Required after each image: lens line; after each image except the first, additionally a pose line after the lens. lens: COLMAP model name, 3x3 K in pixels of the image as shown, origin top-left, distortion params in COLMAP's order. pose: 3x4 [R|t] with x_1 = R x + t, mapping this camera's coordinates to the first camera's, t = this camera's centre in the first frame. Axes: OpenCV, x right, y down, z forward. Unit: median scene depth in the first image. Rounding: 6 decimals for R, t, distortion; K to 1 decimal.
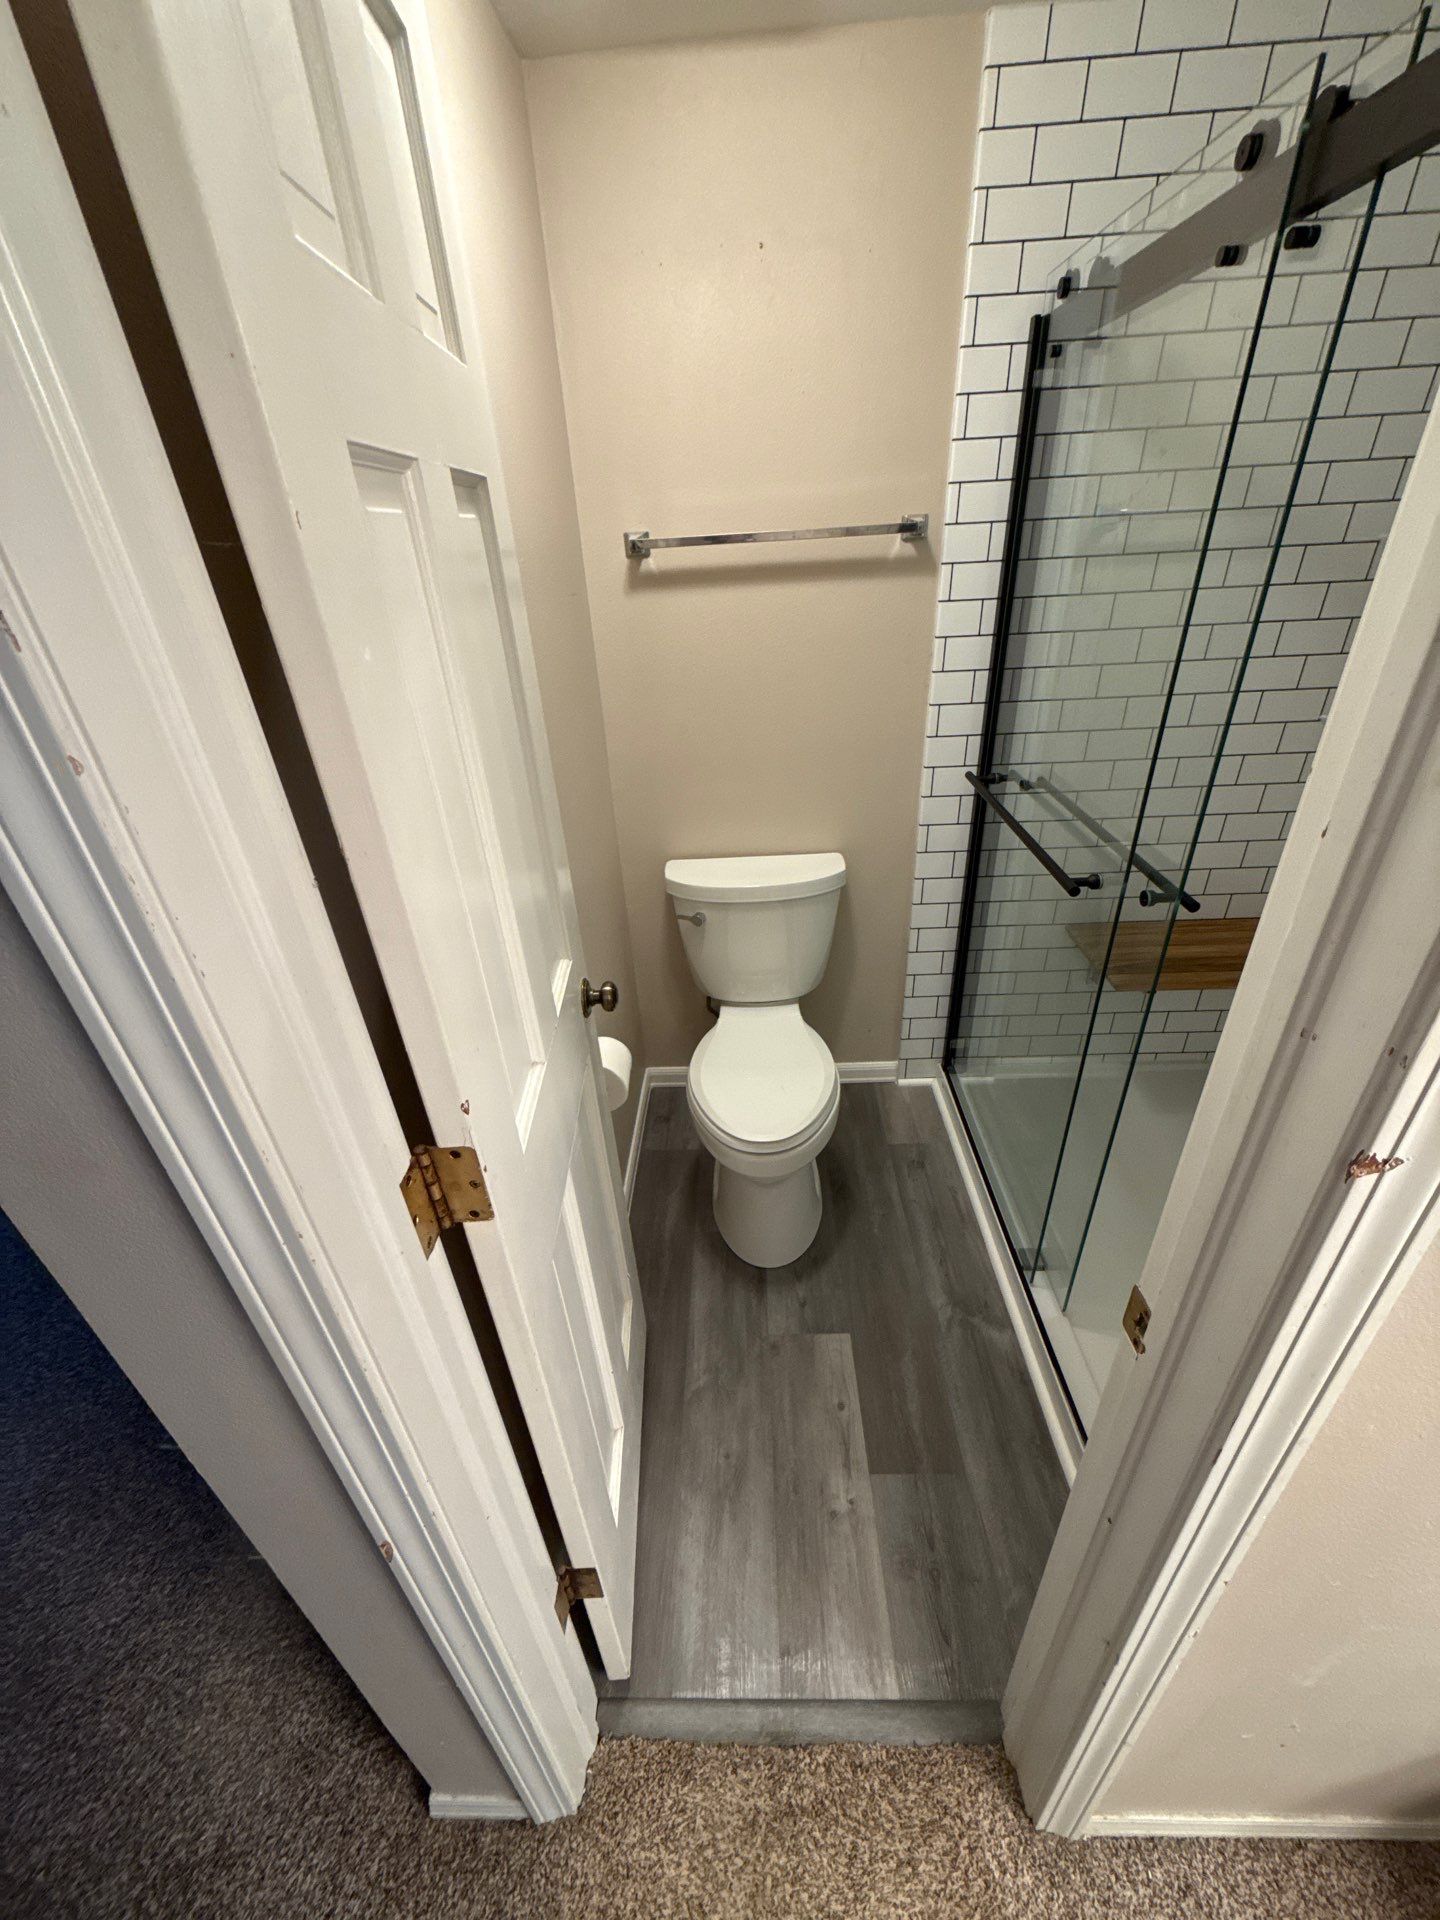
lens RADIAL K [[759.8, 0, 720.1], [0, 759.8, 965.7], [0, 0, 1]] dist [0.002412, -0.000337]
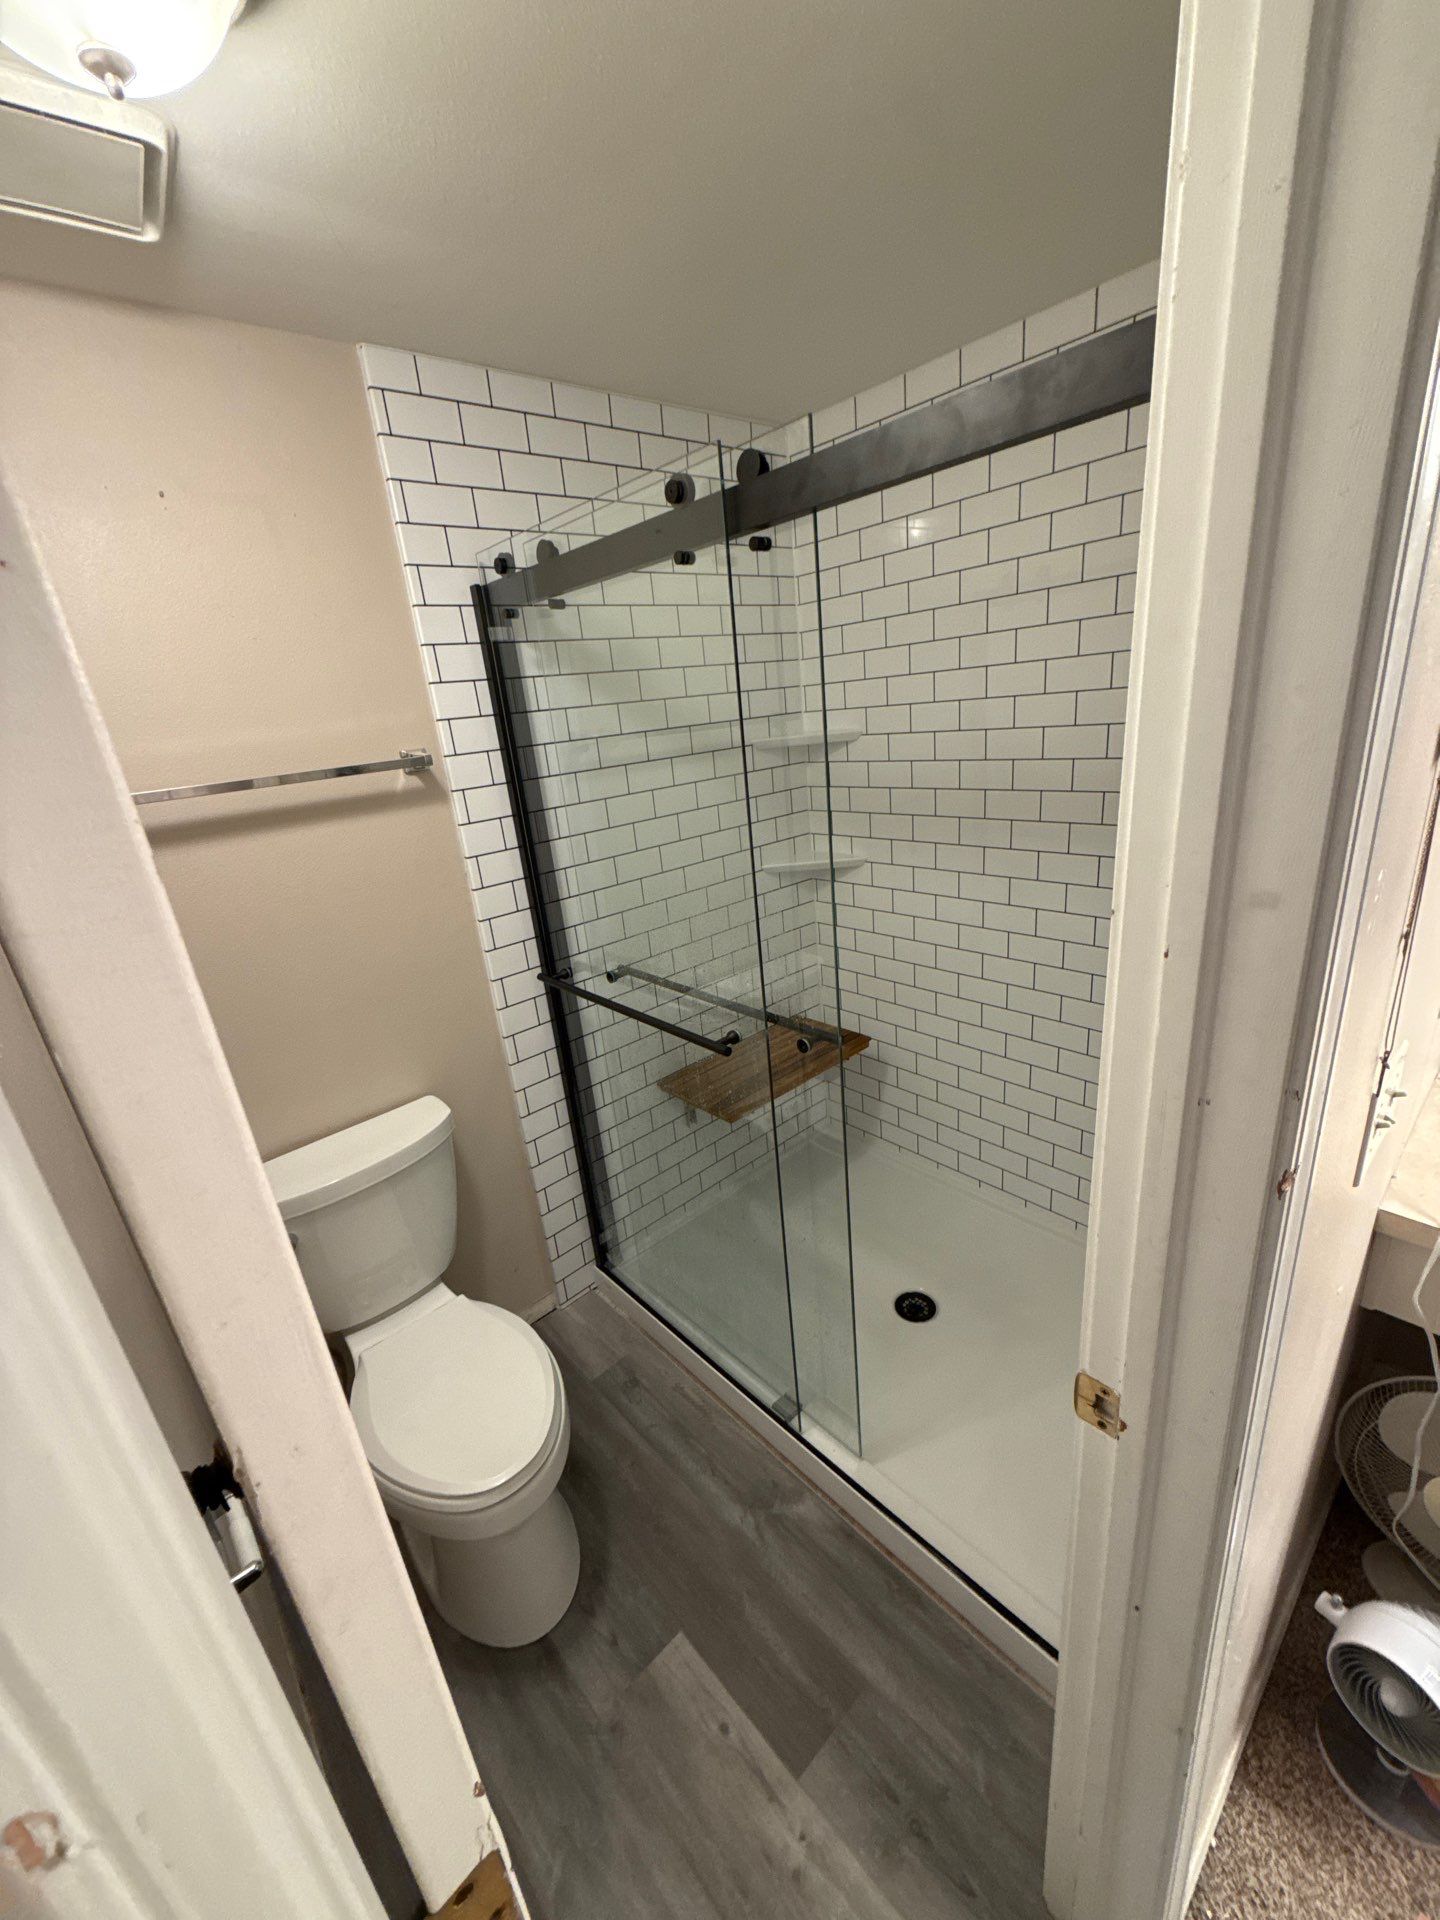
lens RADIAL K [[759.8, 0, 720.7], [0, 759.8, 966.7], [0, 0, 1]] dist [0.002412, -0.000337]
pose [[0.729792, -0.247947, 0.637123, -0.148978], [0.393944, 0.914162, -0.095481, -0.082911], [-0.558760, 0.320672, 0.764825, 0.110303]]
